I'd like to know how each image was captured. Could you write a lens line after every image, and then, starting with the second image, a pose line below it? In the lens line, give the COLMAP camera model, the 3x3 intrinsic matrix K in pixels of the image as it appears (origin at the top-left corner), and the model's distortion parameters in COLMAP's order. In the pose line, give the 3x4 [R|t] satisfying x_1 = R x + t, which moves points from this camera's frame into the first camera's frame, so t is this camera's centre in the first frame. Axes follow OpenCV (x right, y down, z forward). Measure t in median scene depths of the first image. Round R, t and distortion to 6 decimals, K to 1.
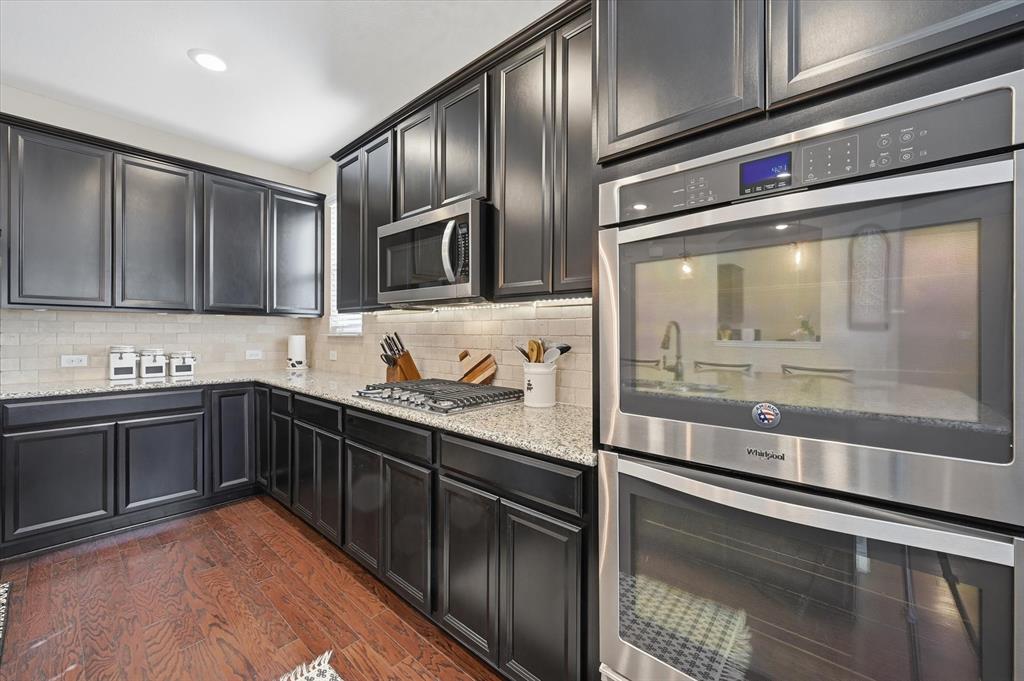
lens RADIAL K [[409.8, 0, 512.3], [0, 409.8, 336.7], [0, 0, 1]] dist [-0.000463, 0.000166]
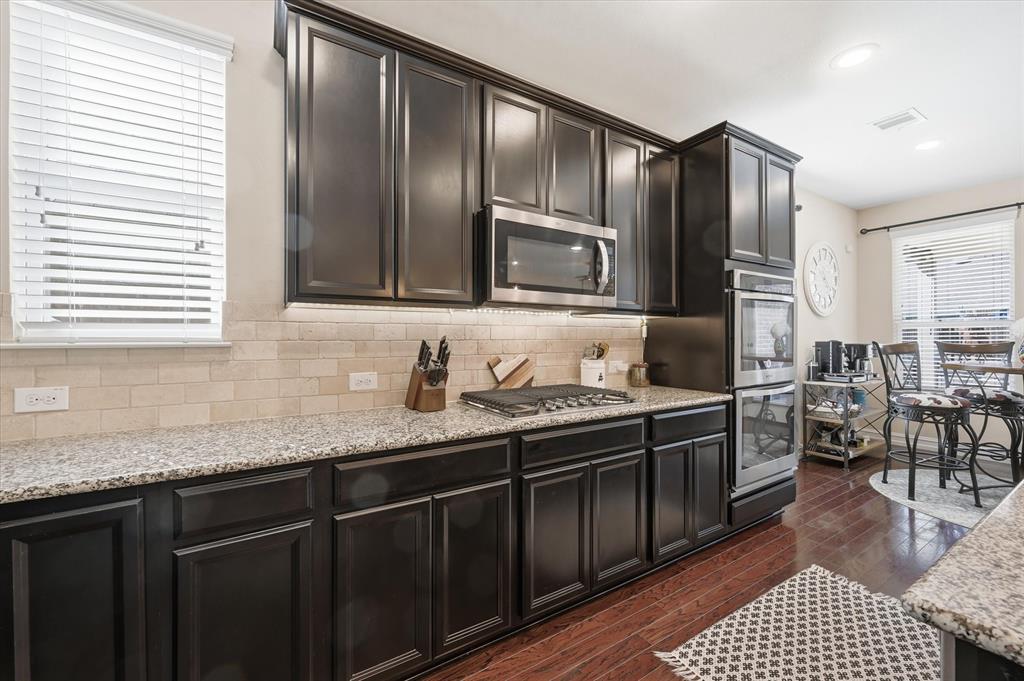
lens RADIAL K [[409.8, 0, 512.3], [0, 409.8, 336.7], [0, 0, 1]] dist [-0.000463, 0.000166]
pose [[0.277954, -0.000105, 0.960594, -1.095322], [0.012796, 0.999912, -0.003593, -0.008486], [-0.960509, 0.013290, 0.277931, 0.758512]]
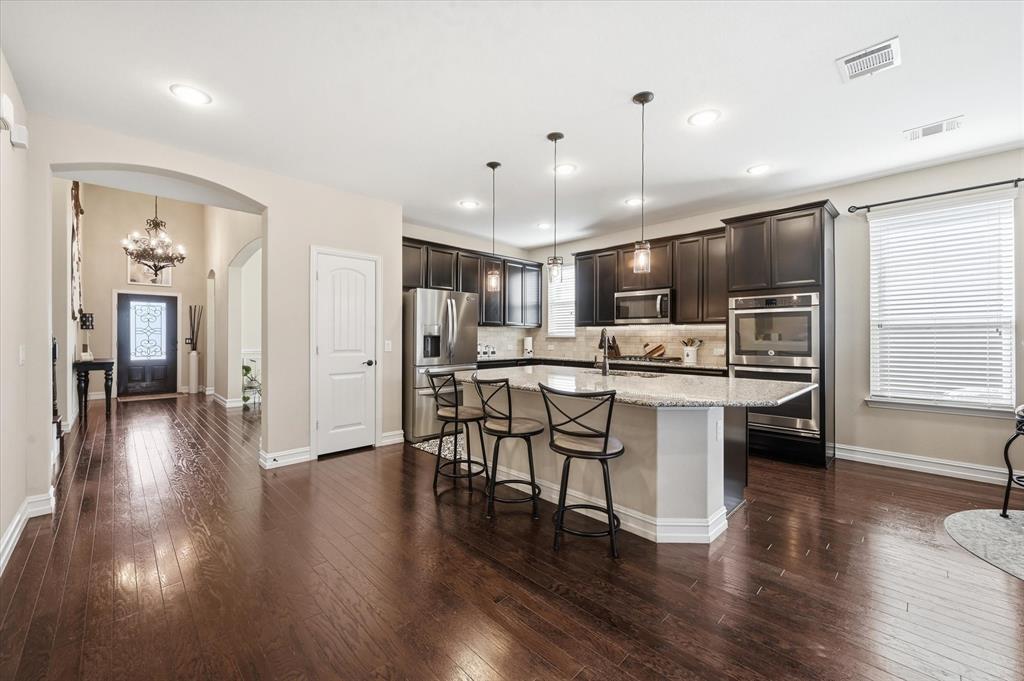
lens RADIAL K [[409.8, 0, 512.3], [0, 409.8, 336.7], [0, 0, 1]] dist [-0.000463, 0.000166]
pose [[0.998106, -0.000494, -0.061520, -0.805260], [-0.000071, 0.999958, -0.009184, 0.019744], [0.061522, 0.009171, 0.998064, -1.518697]]
